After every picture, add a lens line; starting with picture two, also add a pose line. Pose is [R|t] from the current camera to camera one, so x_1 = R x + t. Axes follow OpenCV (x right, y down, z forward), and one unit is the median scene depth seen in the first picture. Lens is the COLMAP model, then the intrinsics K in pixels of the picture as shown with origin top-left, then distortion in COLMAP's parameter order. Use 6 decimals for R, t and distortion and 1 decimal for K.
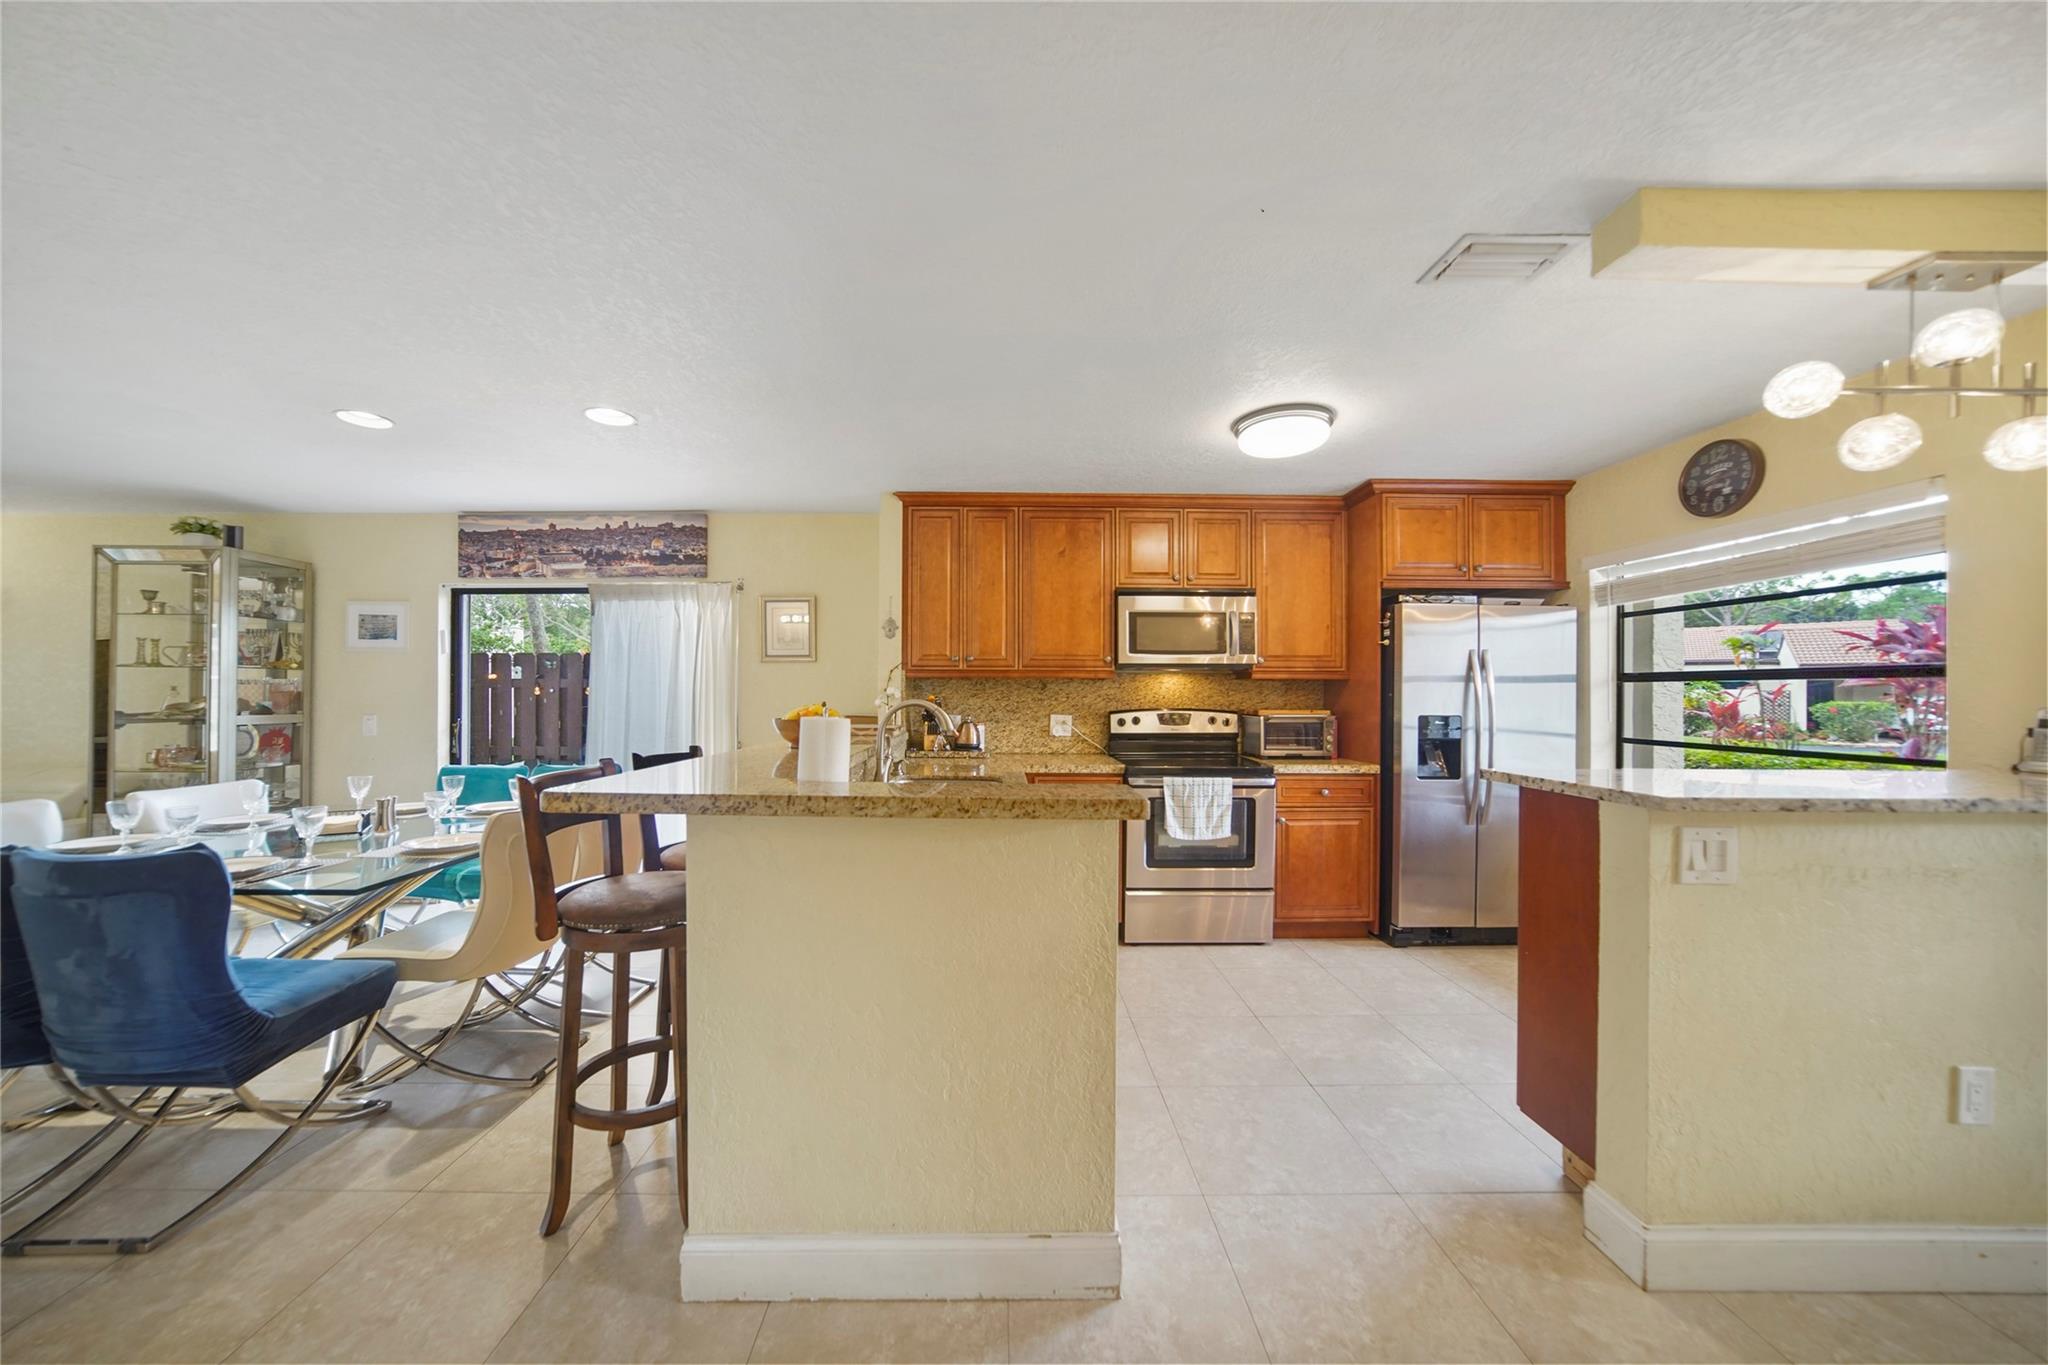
lens RADIAL K [[705.0, 0, 1007.3], [0, 705.0, 690.3], [0, 0, 1]] dist [-0.021824, 0.003543]
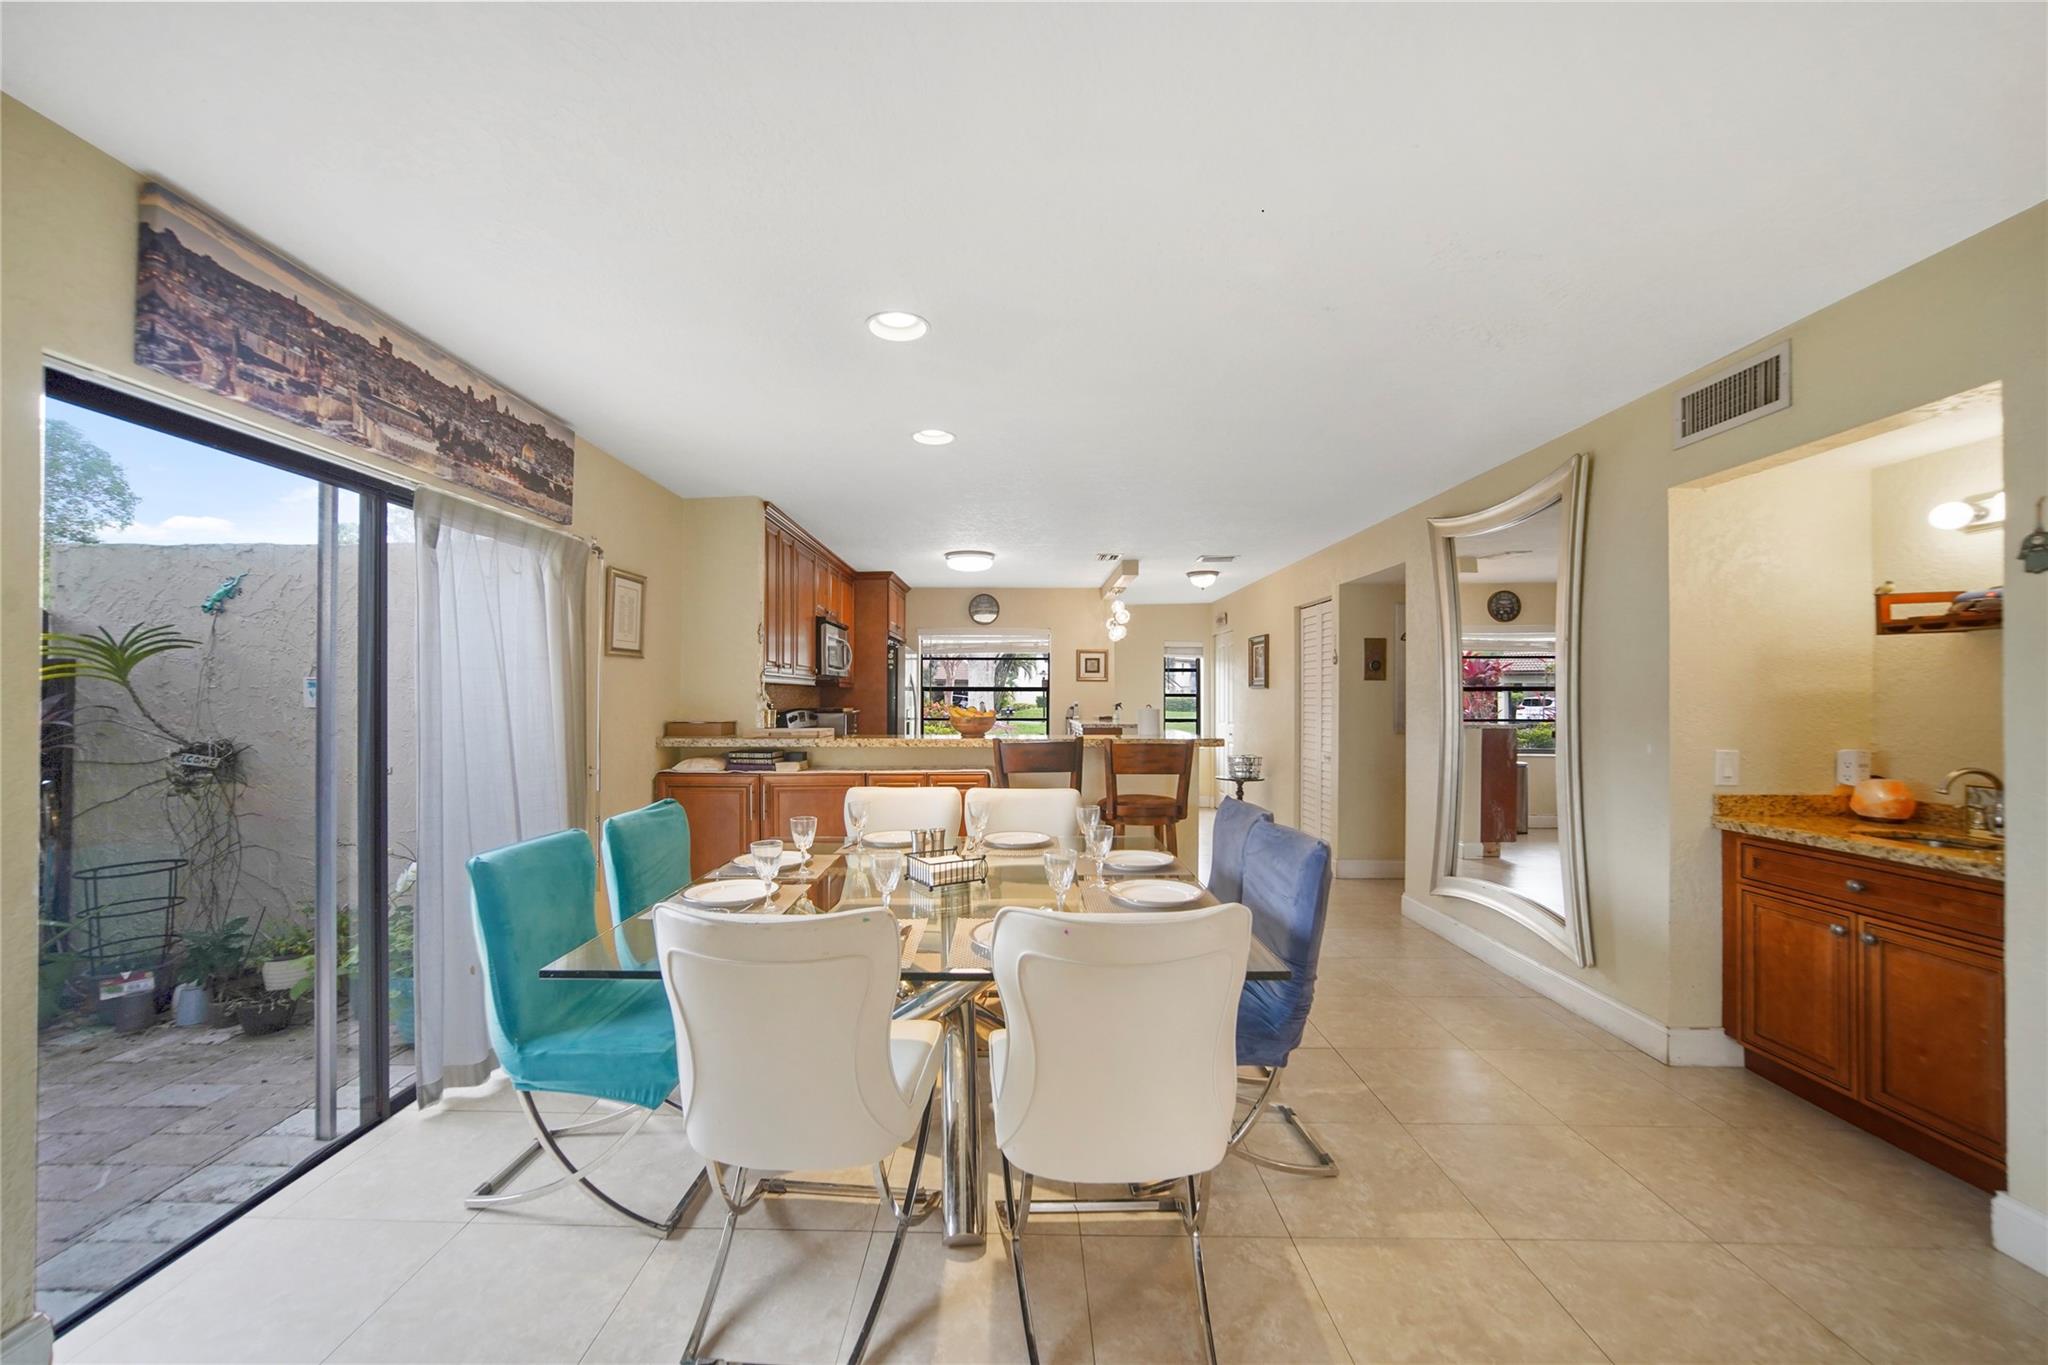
lens RADIAL K [[760.4, 0, 1008.6], [0, 760.4, 693.3], [0, 0, 1]] dist [-0.017553, 0.004646]
pose [[0.031025, 0.001735, 0.999517, -1.237259], [-0.006171, 0.999980, -0.001544, -0.002645], [-0.999500, -0.006120, 0.031035, 0.612024]]
